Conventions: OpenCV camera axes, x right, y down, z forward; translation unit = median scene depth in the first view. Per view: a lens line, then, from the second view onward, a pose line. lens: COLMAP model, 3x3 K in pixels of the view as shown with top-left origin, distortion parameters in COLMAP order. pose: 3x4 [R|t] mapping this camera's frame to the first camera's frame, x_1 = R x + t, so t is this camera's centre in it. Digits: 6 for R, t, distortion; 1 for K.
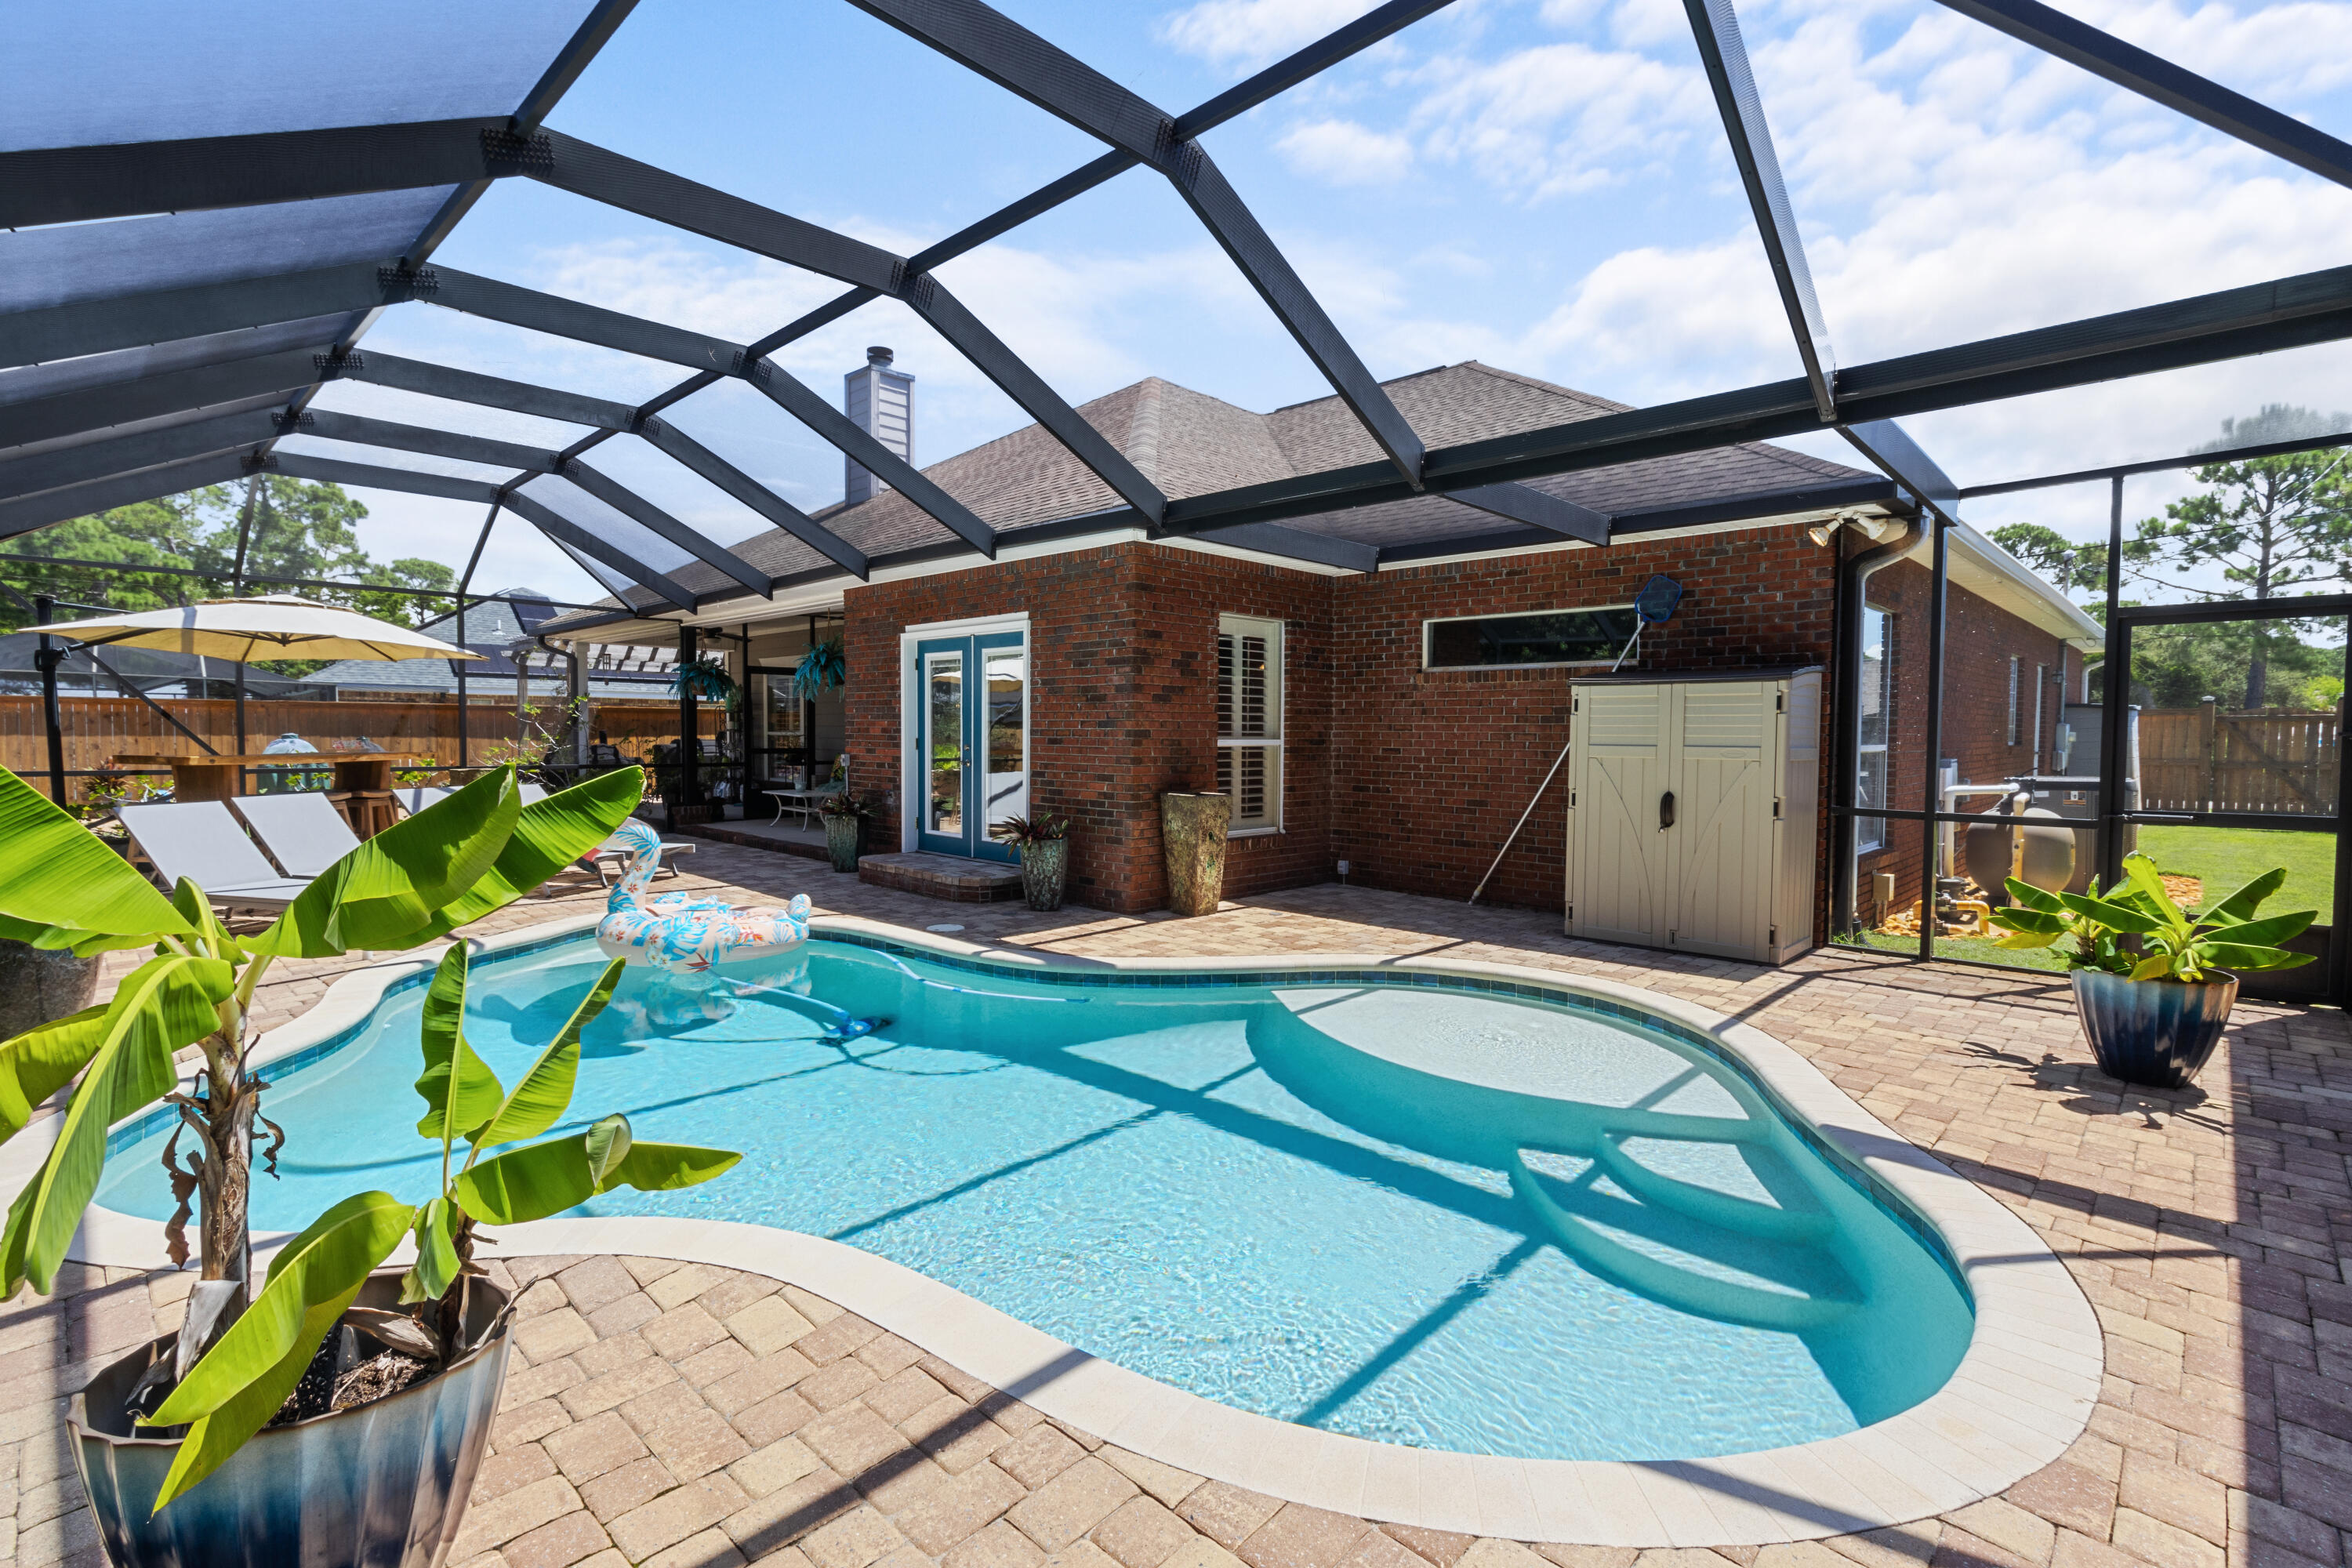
lens RADIAL K [[1059.9, 0, 1173.0], [0, 1059.9, 775.2], [0, 0, 1]] dist [-0.001794, -0.000350]
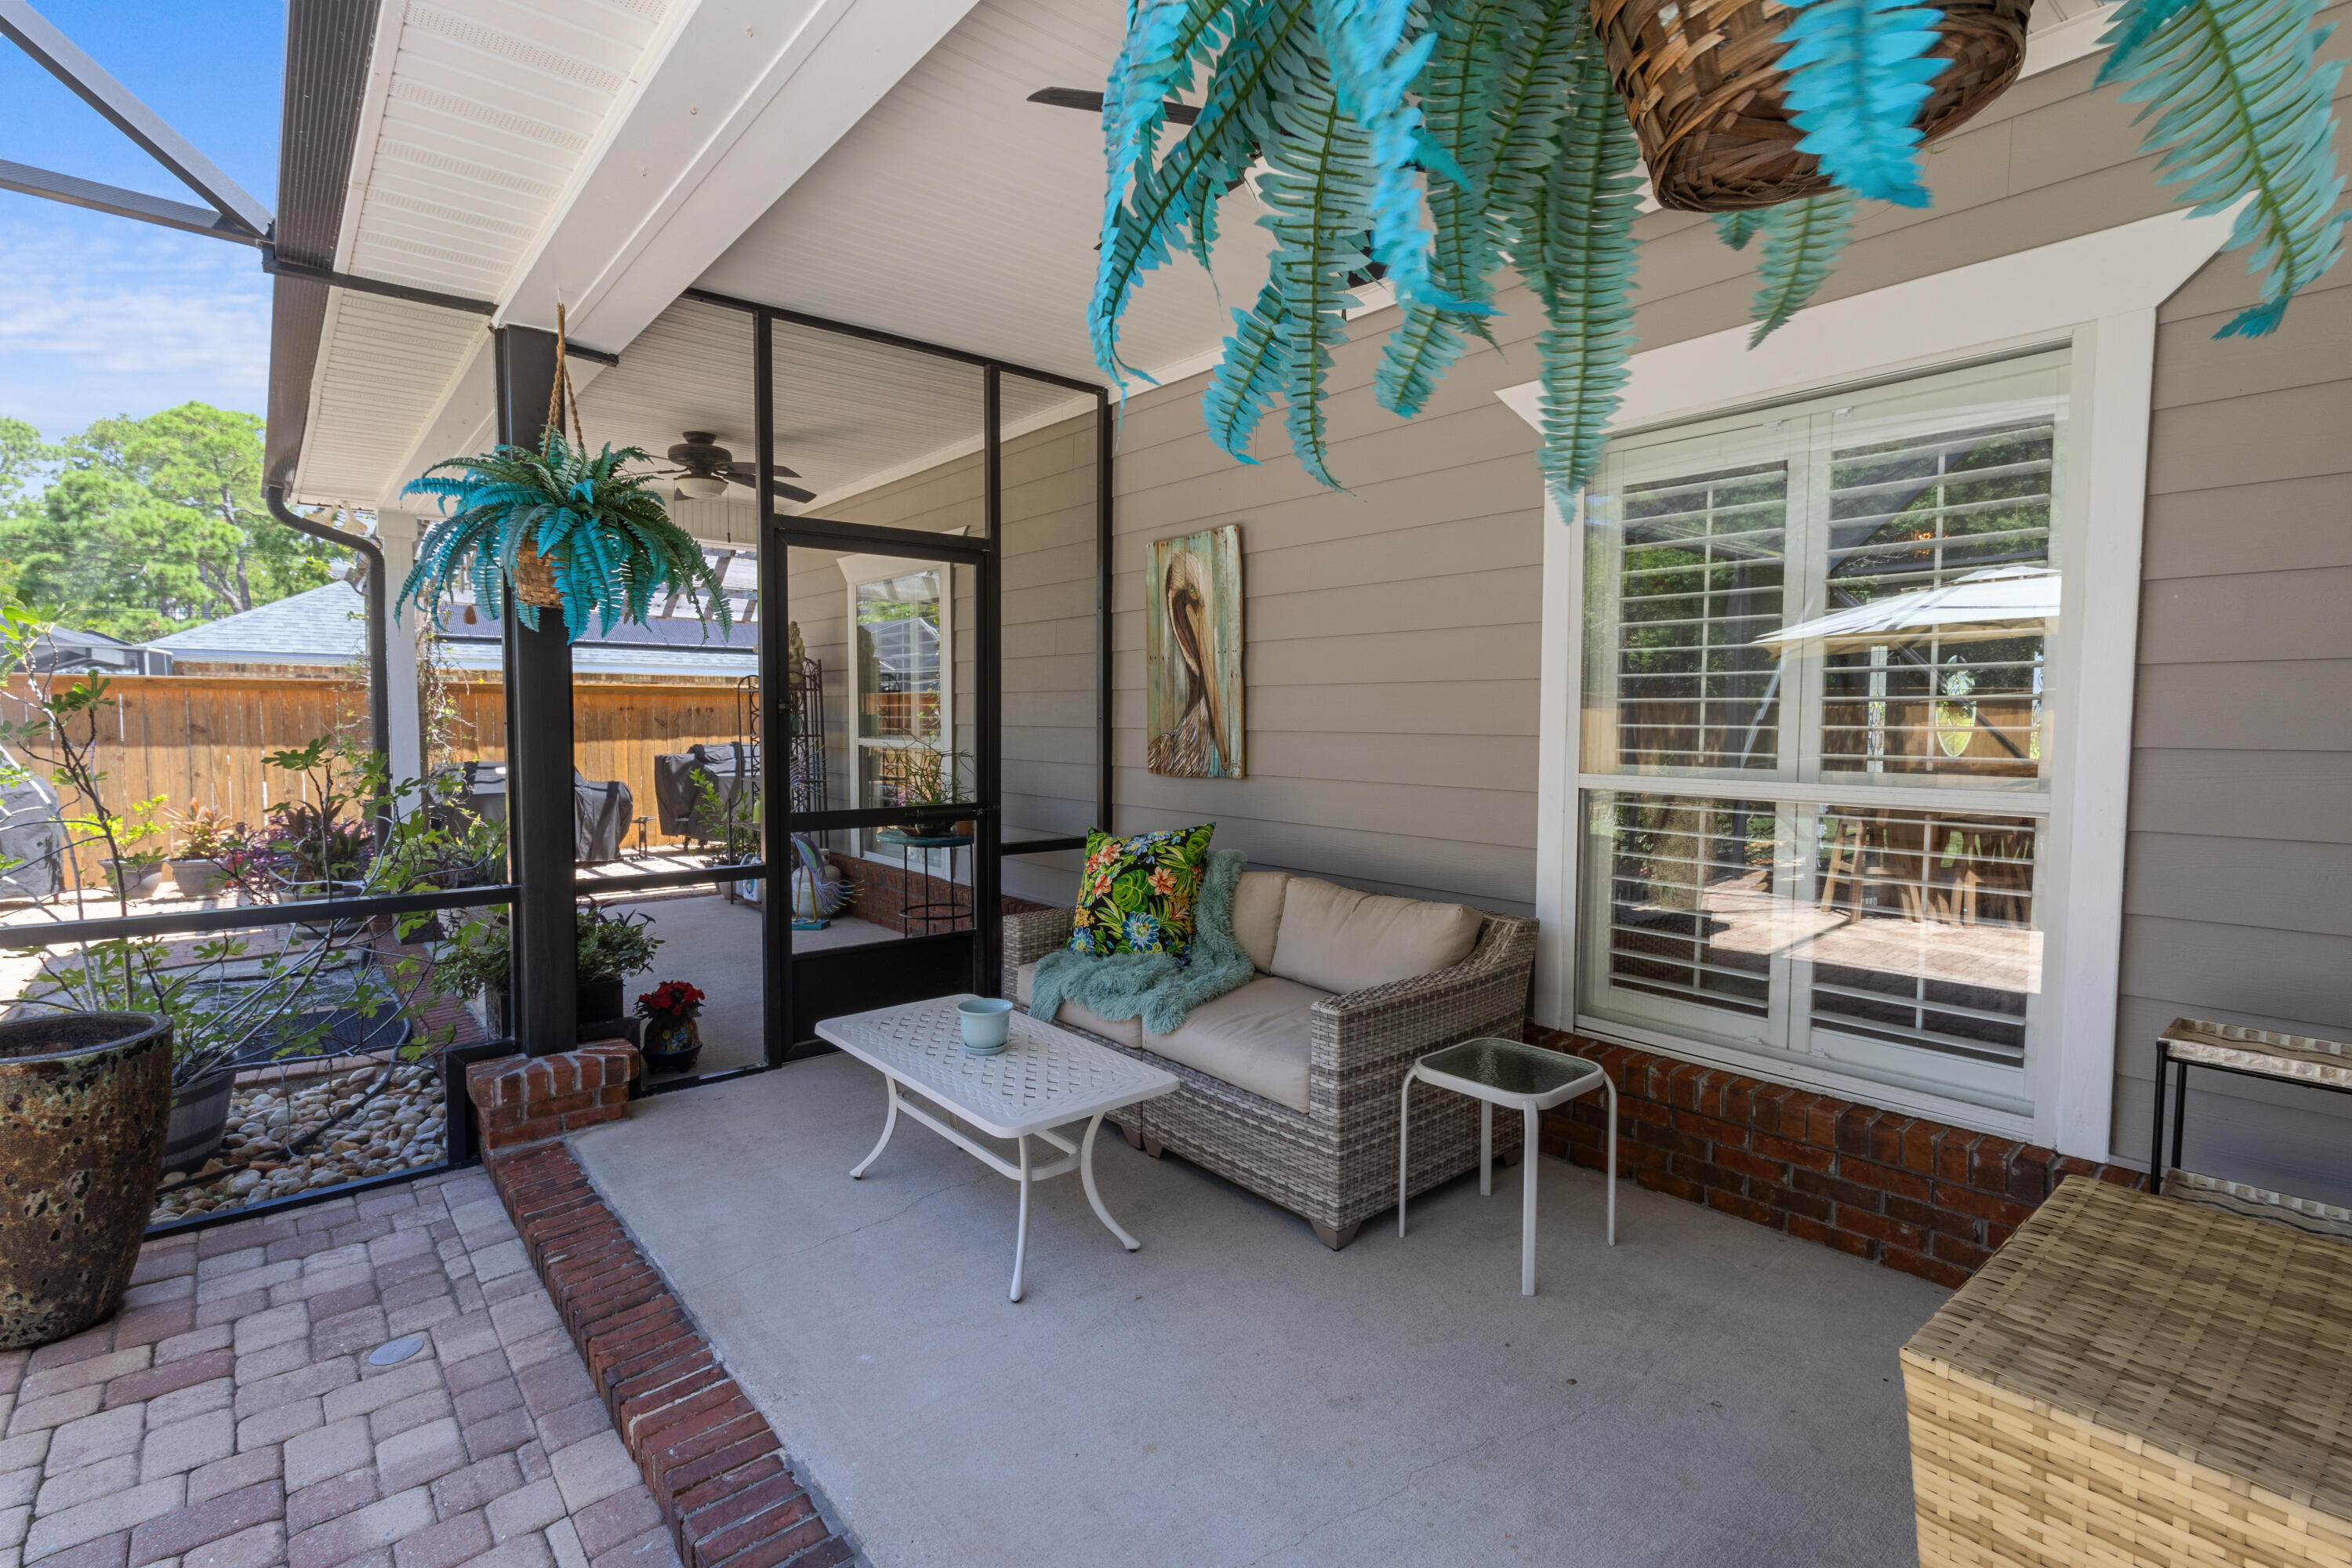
lens RADIAL K [[1069.5, 0, 1177.4], [0, 1069.5, 779.6], [0, 0, 1]] dist [-0.000795, -0.000577]
pose [[0.996034, 0.003425, -0.088906, -0.161718], [-0.001915, 0.999853, 0.017064, -0.023109], [0.088951, -0.016826, 0.995894, 0.434326]]
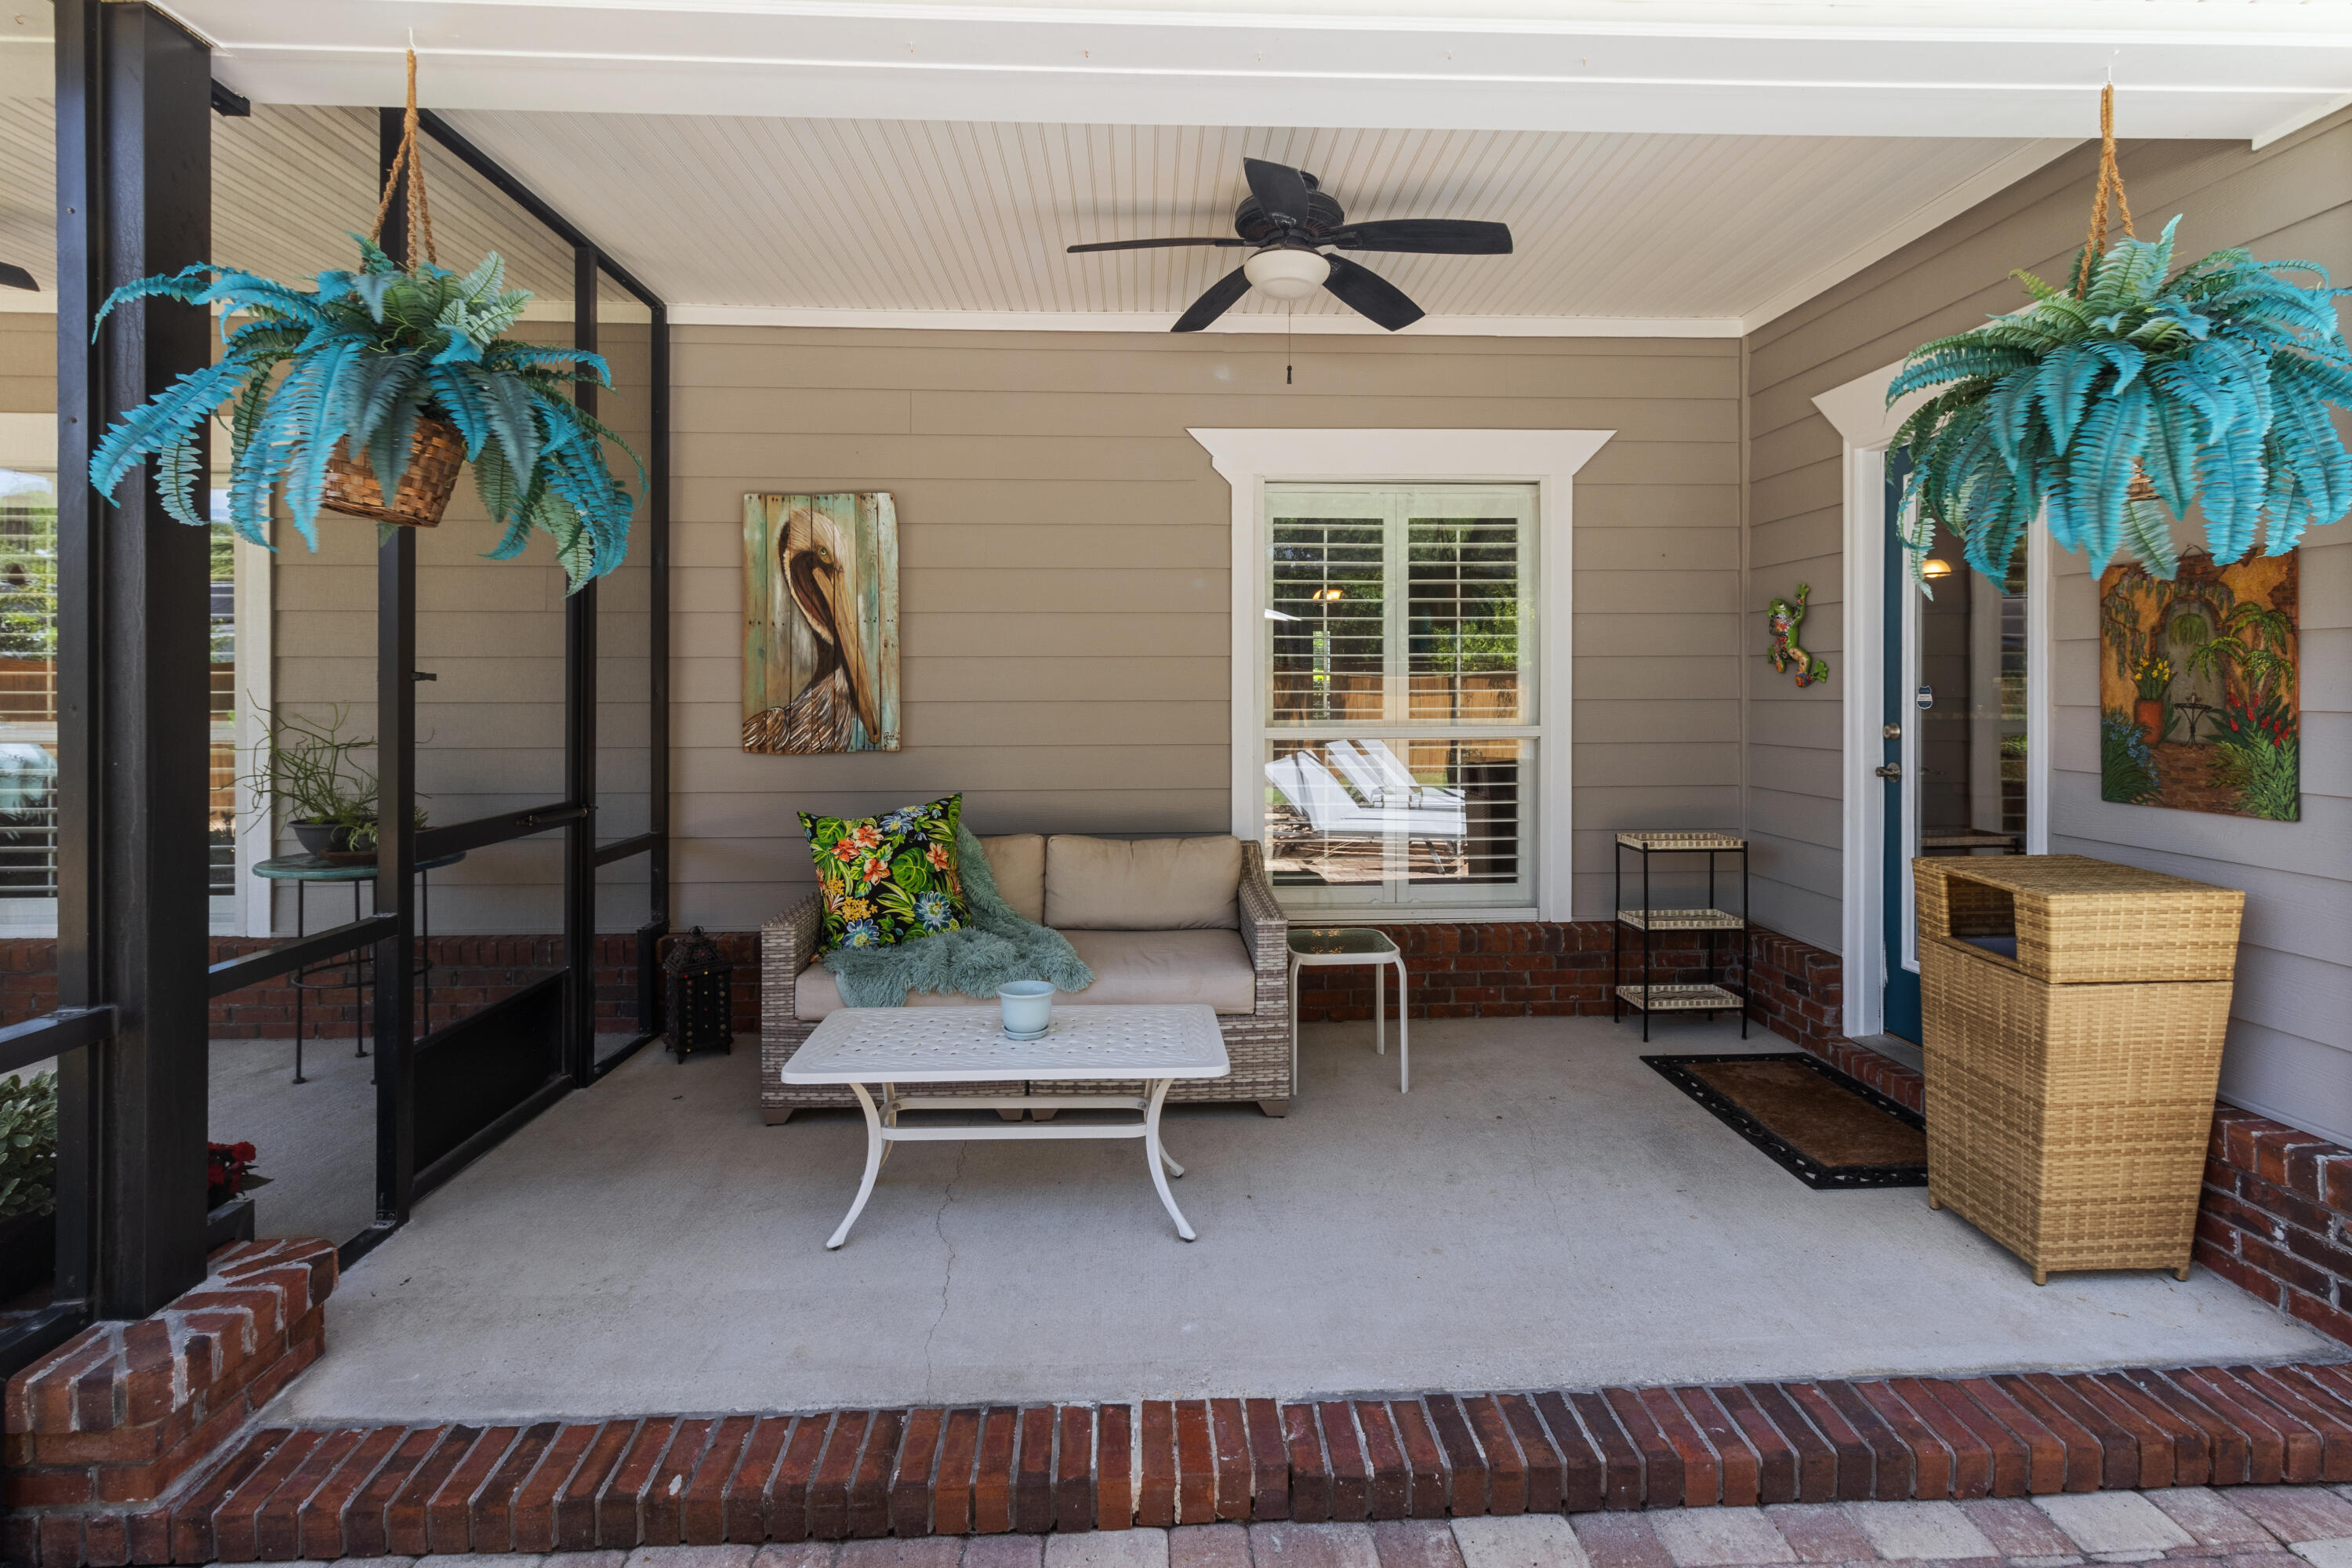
lens RADIAL K [[1089.1, 0, 1183.4], [0, 1089.1, 697.8], [0, 0, 1]] dist [-0.001199, -0.000311]
pose [[0.684999, -0.013919, 0.728411, -0.266108], [0.037690, 0.999156, -0.016351, -0.024288], [-0.727568, 0.038654, 0.684946, 0.457459]]
